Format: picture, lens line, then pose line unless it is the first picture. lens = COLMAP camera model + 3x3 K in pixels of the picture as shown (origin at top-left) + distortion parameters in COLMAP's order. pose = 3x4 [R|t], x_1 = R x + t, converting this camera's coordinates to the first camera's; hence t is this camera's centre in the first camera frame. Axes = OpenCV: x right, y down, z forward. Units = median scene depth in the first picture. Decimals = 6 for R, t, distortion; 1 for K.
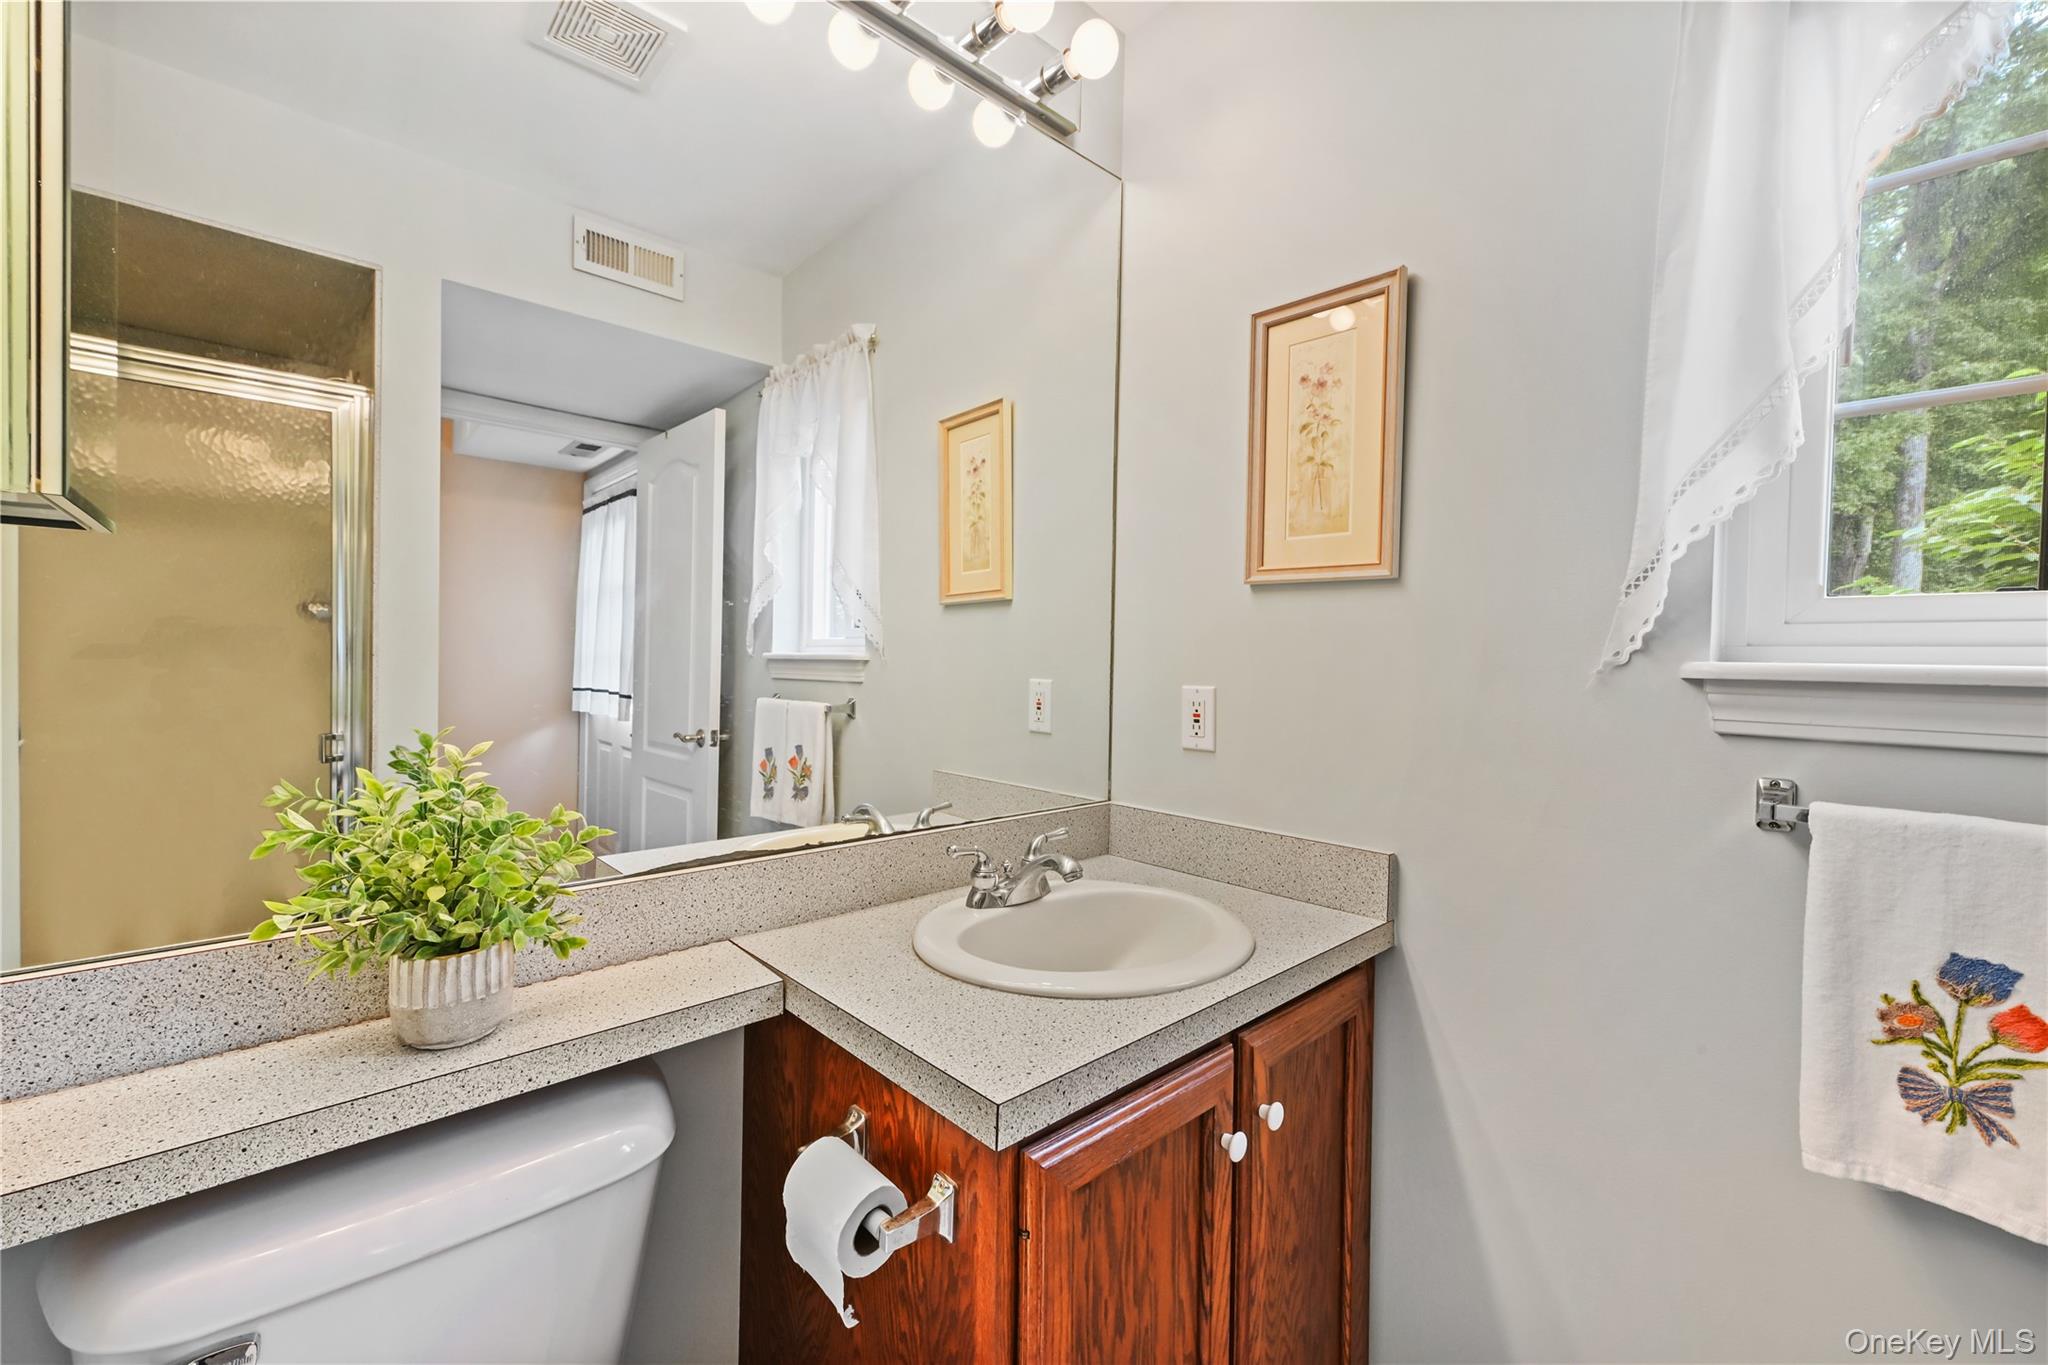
lens RADIAL K [[836.0, 0, 1011.1], [0, 836.0, 671.5], [0, 0, 1]] dist [0.002067, -0.000549]
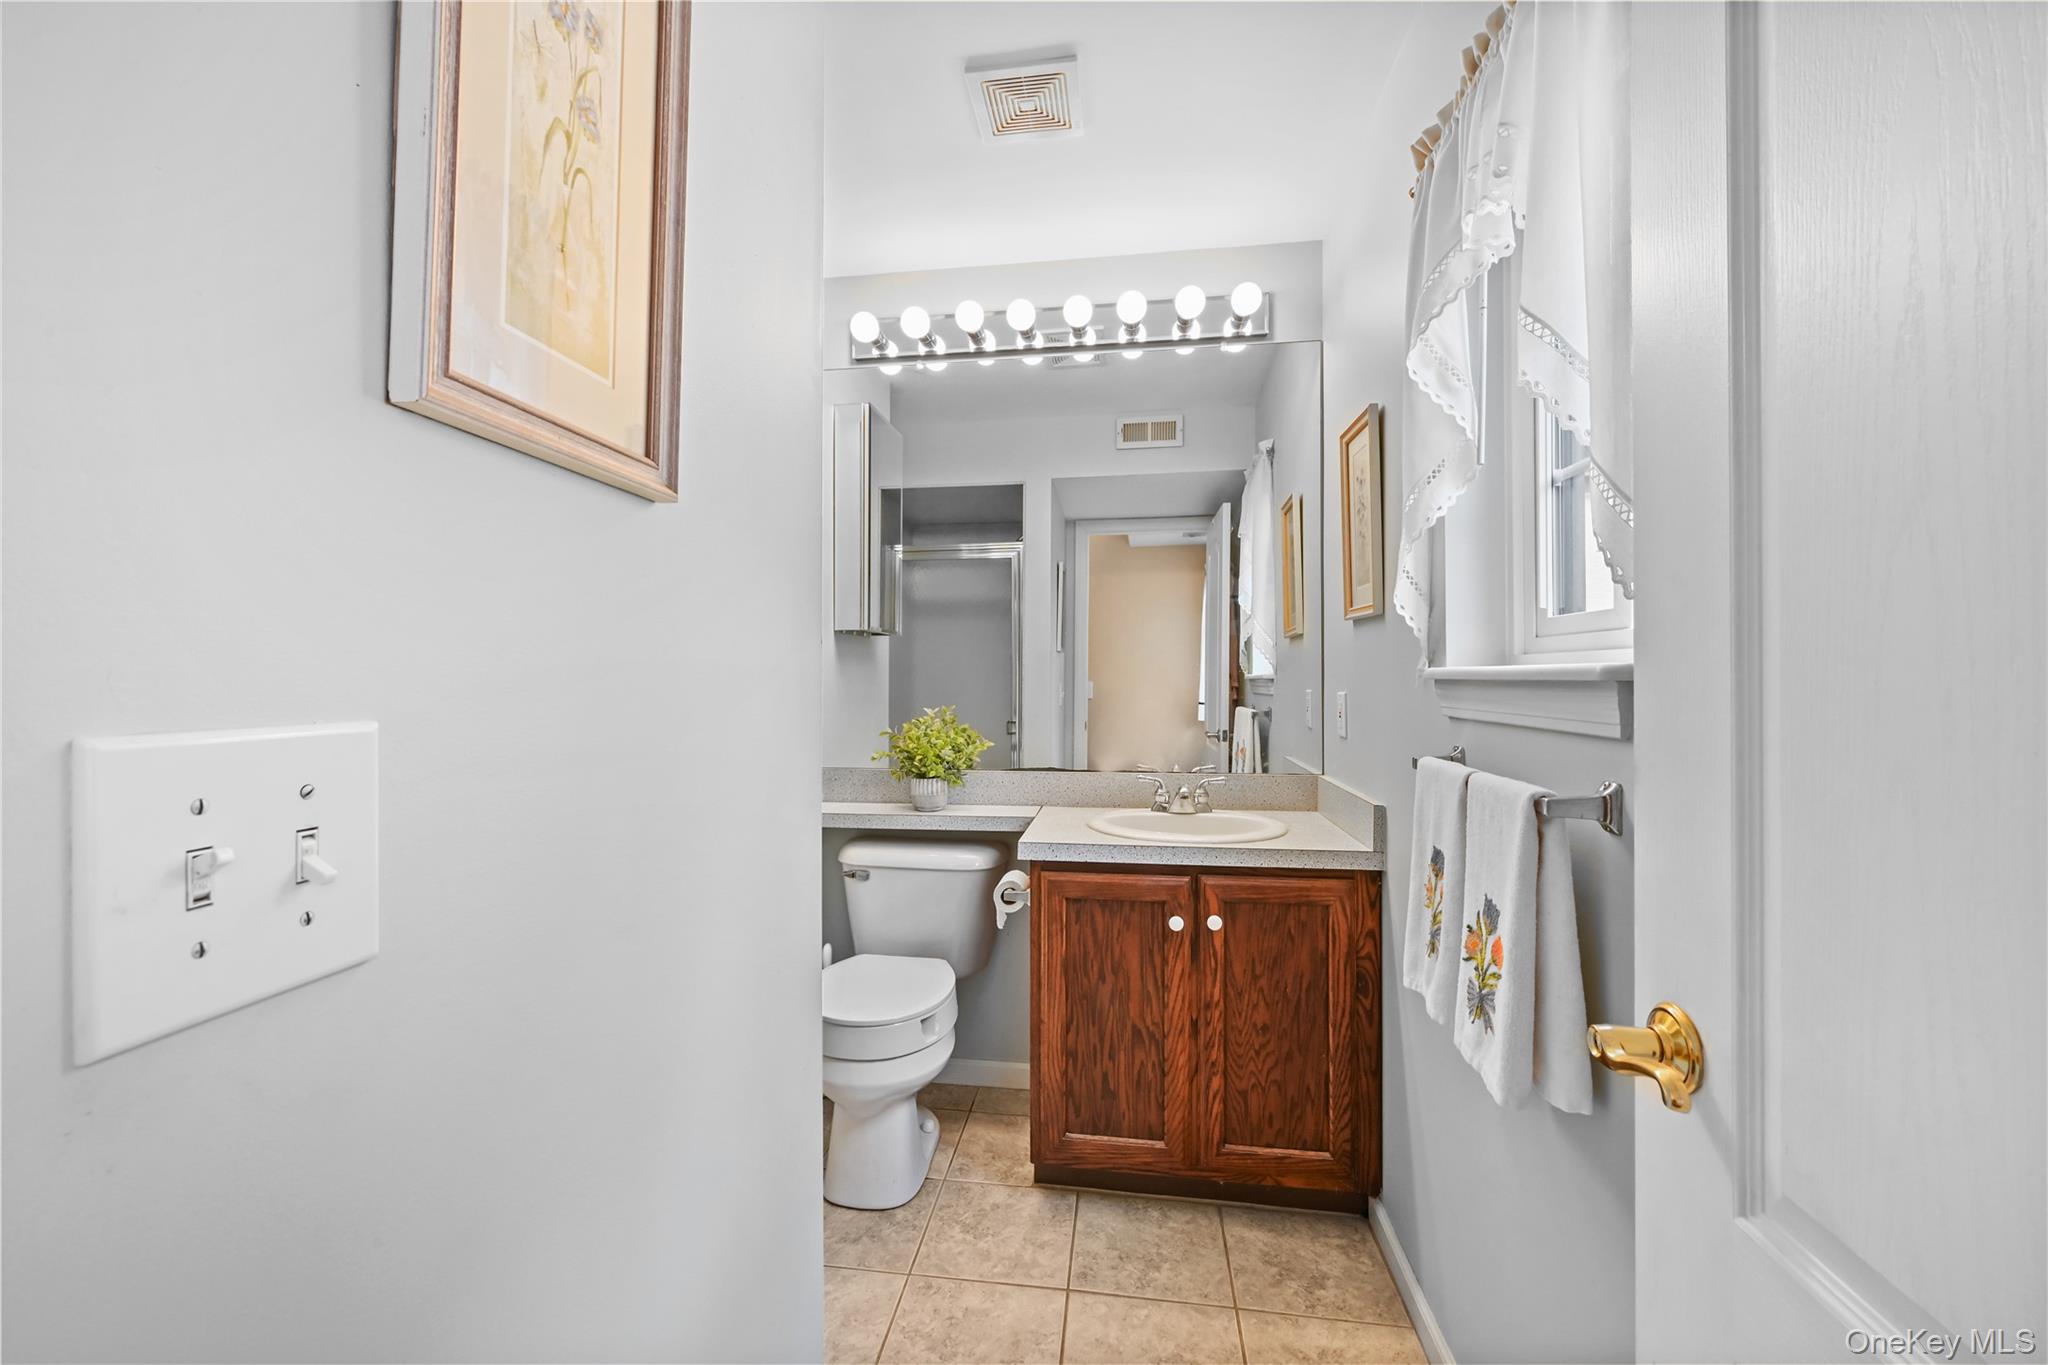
lens RADIAL K [[836.0, 0, 1011.1], [0, 836.0, 671.5], [0, 0, 1]] dist [0.002067, -0.000549]
pose [[0.633777, -0.022703, -0.773183, 1.183117], [-0.000890, 0.999547, -0.030079, 0.030987], [0.773515, 0.019751, 0.633470, -0.415357]]
